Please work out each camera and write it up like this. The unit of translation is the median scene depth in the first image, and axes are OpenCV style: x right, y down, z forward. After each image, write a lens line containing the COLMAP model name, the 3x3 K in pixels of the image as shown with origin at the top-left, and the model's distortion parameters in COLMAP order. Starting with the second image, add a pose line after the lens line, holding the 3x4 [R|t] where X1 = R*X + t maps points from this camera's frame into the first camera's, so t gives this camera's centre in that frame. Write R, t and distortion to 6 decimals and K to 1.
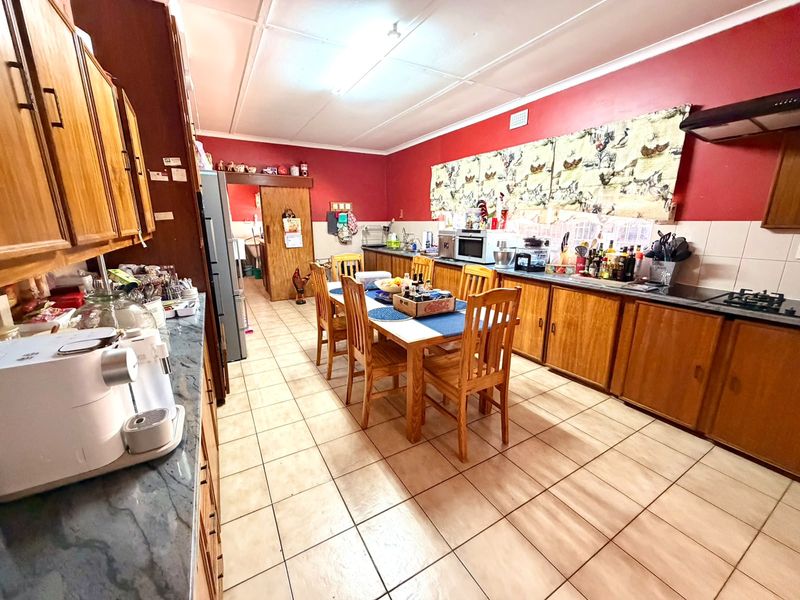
lens RADIAL K [[318.4, 0, 399.9], [0, 318.4, 298.4], [0, 0, 1]] dist [0.002282, 0.000528]
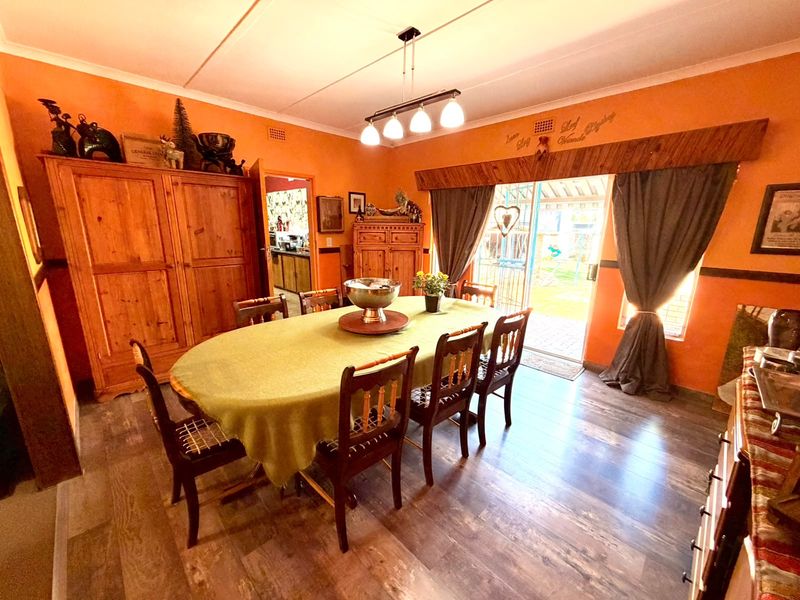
lens RADIAL K [[318.4, 0, 401.1], [0, 318.4, 301.6], [0, 0, 1]] dist [0.002282, 0.000528]
pose [[0.969651, -0.037508, 0.241598, 0.355279], [0.039770, 0.999199, -0.004490, 0.174661], [-0.241236, 0.013962, 0.970366, -0.738368]]
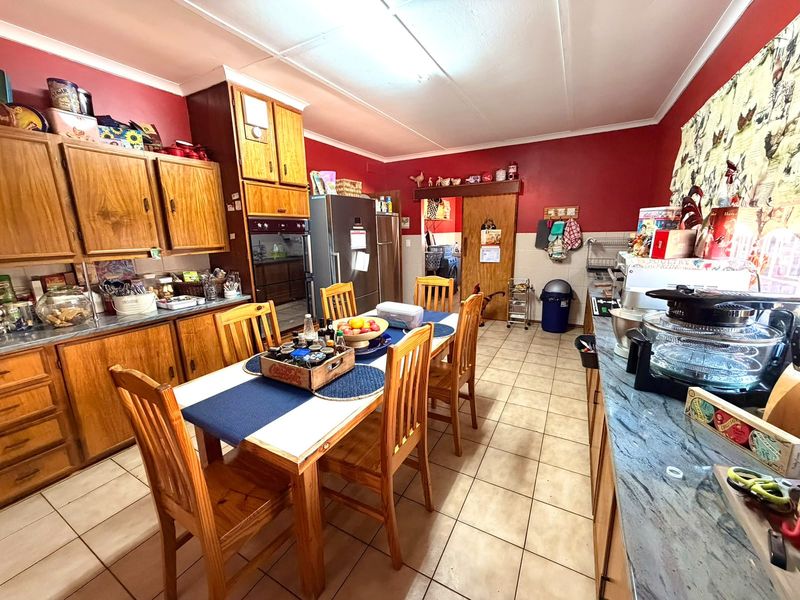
lens RADIAL K [[318.4, 0, 399.5], [0, 318.4, 299.7], [0, 0, 1]] dist [0.002282, 0.000528]
pose [[0.507667, 0.174738, -0.843647, 0.318786], [-0.187304, 0.978180, 0.089893, -0.093700], [0.840947, 0.112383, 0.529319, 0.342389]]
